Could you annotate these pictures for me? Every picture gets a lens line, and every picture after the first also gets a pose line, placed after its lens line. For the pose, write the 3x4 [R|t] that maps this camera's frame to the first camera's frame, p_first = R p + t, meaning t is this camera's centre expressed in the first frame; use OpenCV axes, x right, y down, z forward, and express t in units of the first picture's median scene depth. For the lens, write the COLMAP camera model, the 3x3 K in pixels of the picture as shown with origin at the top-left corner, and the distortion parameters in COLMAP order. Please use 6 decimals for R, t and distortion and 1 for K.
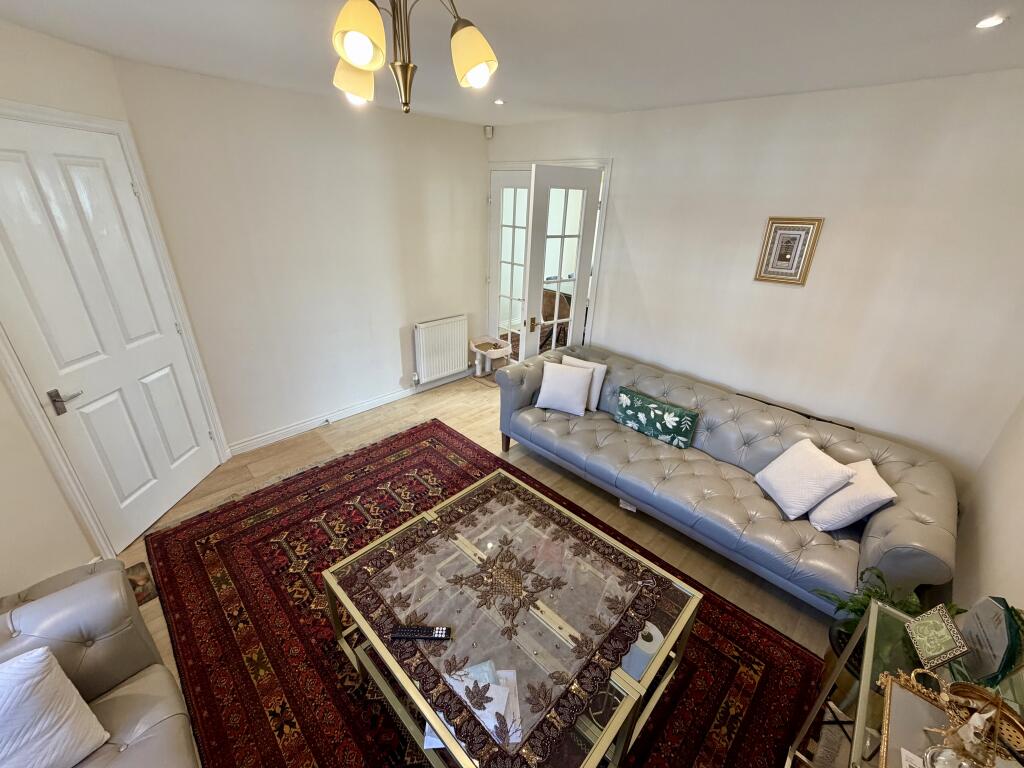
lens RADIAL K [[409.3, 0, 511.4], [0, 409.3, 384.7], [0, 0, 1]] dist [-0.000296, 0.000083]
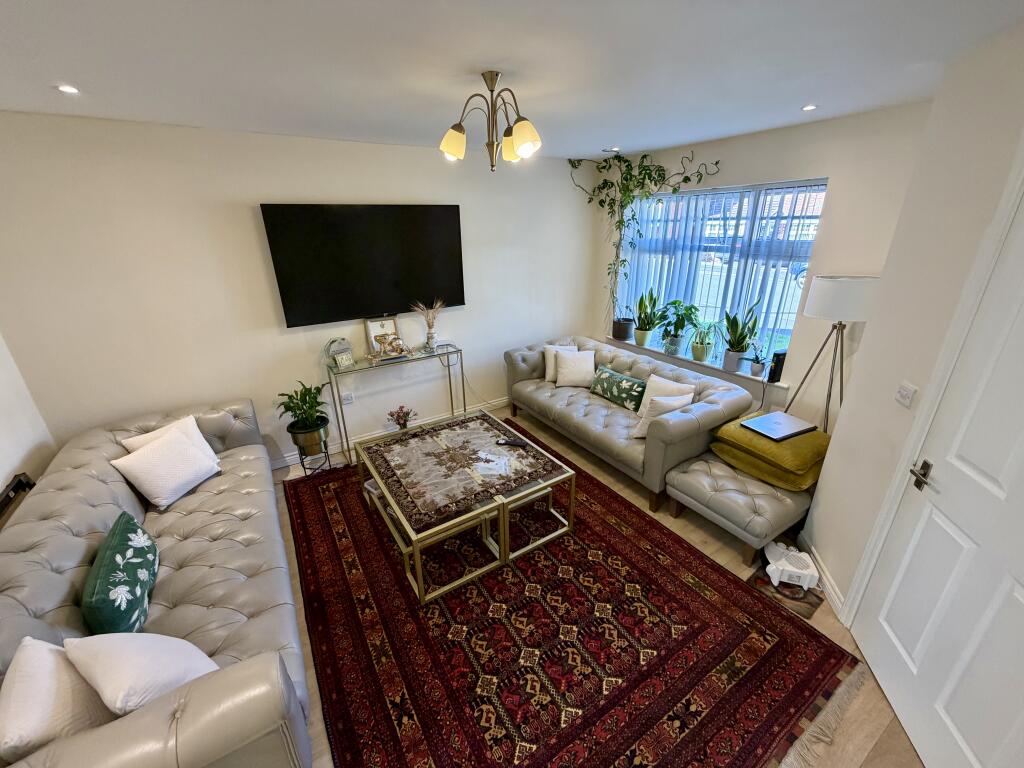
lens RADIAL K [[409.3, 0, 511.0], [0, 409.3, 382.2], [0, 0, 1]] dist [-0.000296, 0.000083]
pose [[-0.973861, -0.100993, 0.203456, -0.431156], [0.076897, 0.696237, 0.713681, -0.719730], [-0.213730, 0.710671, -0.670273, 1.543382]]
